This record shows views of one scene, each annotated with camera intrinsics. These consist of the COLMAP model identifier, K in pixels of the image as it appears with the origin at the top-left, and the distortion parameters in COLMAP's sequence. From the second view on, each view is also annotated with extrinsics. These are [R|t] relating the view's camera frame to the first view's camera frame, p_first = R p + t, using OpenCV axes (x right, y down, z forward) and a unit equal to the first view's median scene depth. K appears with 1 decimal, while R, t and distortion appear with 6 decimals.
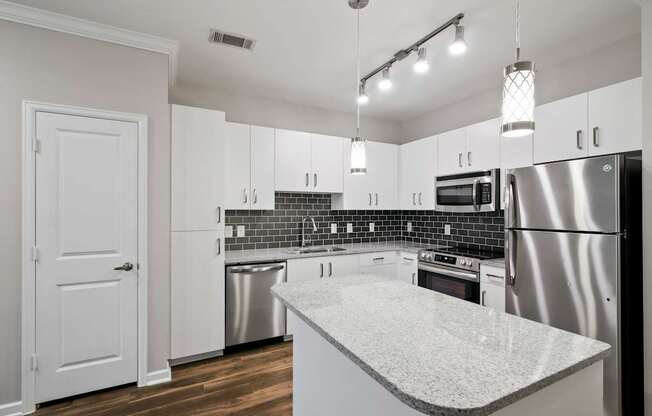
lens RADIAL K [[300.9, 0, 328.4], [0, 300.9, 209.8], [0, 0, 1]] dist [-0.000841, 0.000457]
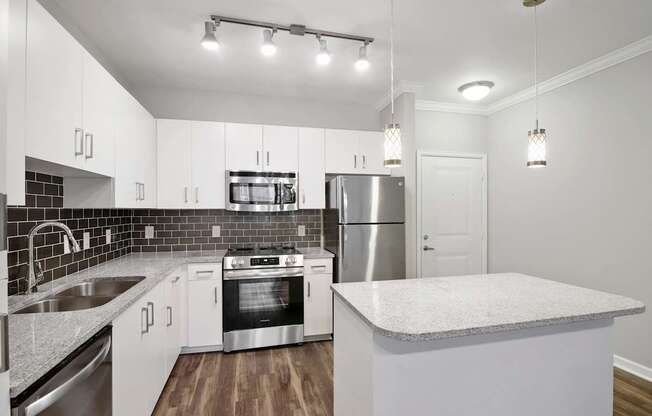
lens RADIAL K [[300.9, 0, 323.4], [0, 300.9, 209.2], [0, 0, 1]] dist [-0.000841, 0.000457]
pose [[0.257266, 0.004355, 0.966331, -0.416568], [-0.002515, 0.999989, -0.003837, 0.003897], [-0.966337, -0.001444, 0.257274, 0.510511]]
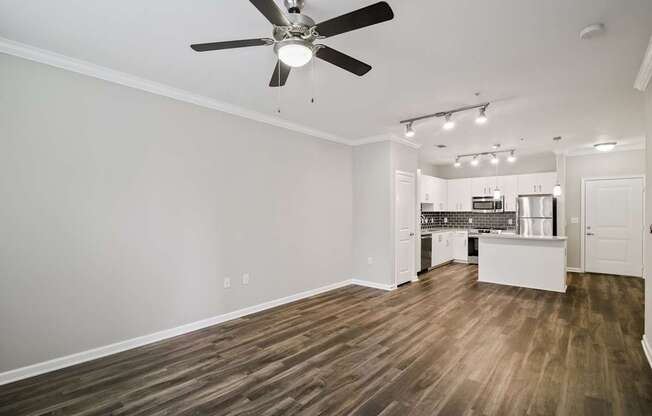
lens RADIAL K [[300.9, 0, 324.1], [0, 300.9, 207.3], [0, 0, 1]] dist [-0.000841, 0.000457]
pose [[0.944587, 0.004835, 0.328225, -1.440601], [-0.001058, 0.999931, -0.011687, -0.003864], [-0.328259, 0.010692, 0.944527, -0.768141]]
